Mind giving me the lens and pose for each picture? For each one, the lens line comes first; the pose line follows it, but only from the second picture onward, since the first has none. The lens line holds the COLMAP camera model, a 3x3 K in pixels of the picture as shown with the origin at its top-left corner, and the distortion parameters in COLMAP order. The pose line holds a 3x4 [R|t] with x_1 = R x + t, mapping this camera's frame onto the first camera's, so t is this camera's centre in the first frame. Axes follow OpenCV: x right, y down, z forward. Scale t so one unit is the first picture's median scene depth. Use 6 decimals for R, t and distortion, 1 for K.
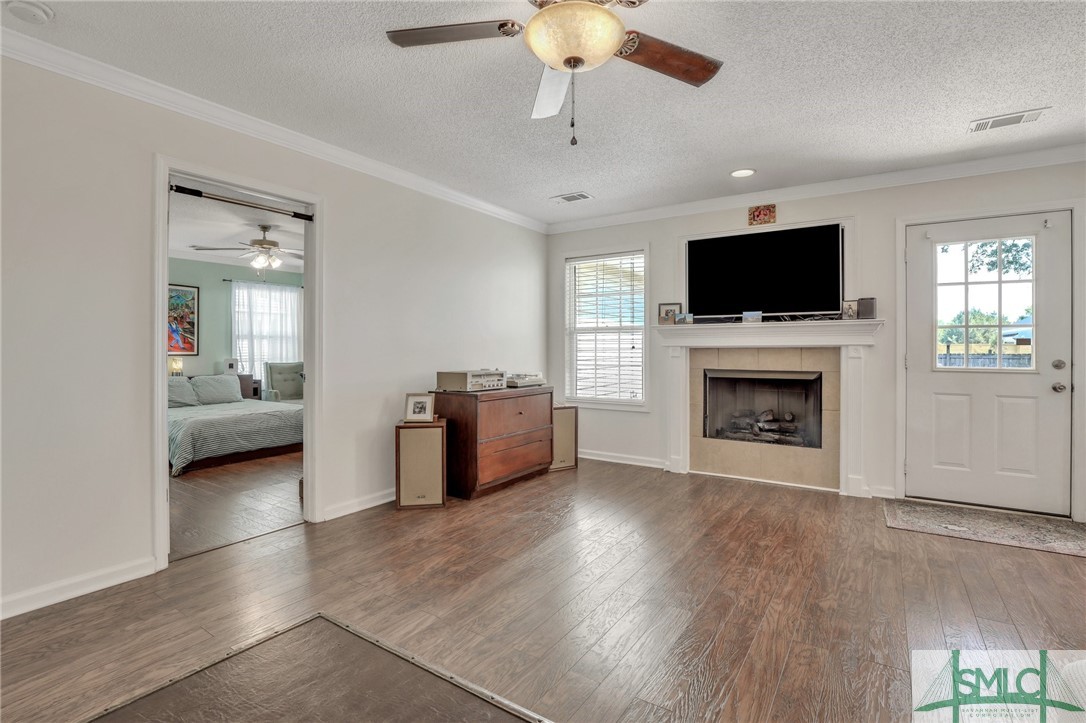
lens RADIAL K [[508.6, 0, 547.1], [0, 508.6, 351.0], [0, 0, 1]] dist [-0.032855, 0.003906]
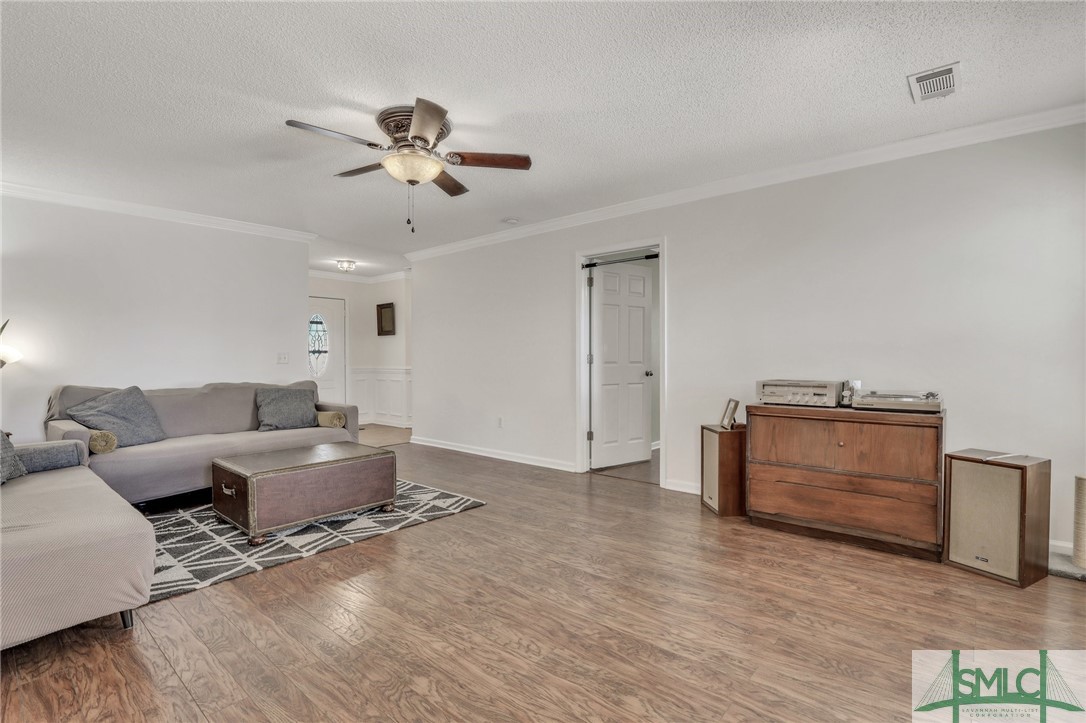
lens RADIAL K [[508.6, 0, 553.4], [0, 508.6, 361.7], [0, 0, 1]] dist [-0.032855, 0.003906]
pose [[-0.111580, 0.010927, -0.993695, 0.619977], [-0.000172, 0.999939, 0.011015, 0.000135], [0.993755, 0.001400, -0.111572, 0.613828]]
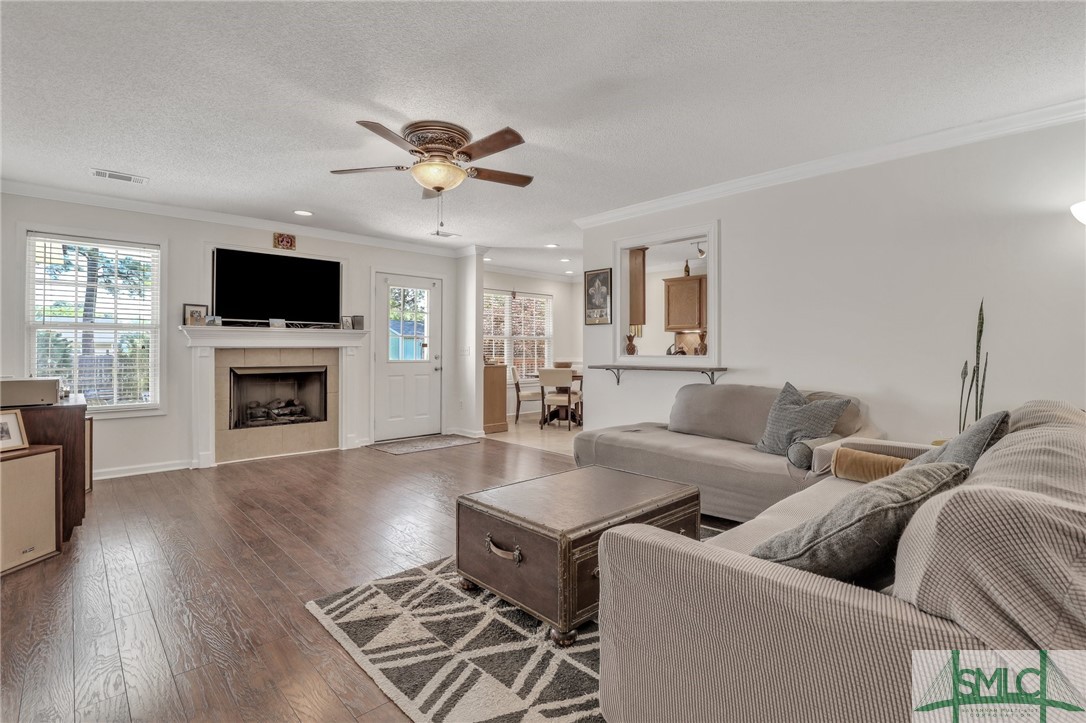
lens RADIAL K [[508.6, 0, 550.0], [0, 508.6, 356.3], [0, 0, 1]] dist [-0.032855, 0.003906]
pose [[0.218652, -0.012580, 0.975722, -0.598857], [0.004486, 0.999919, 0.011886, 0.001404], [-0.975792, 0.001778, 0.218691, 0.082482]]
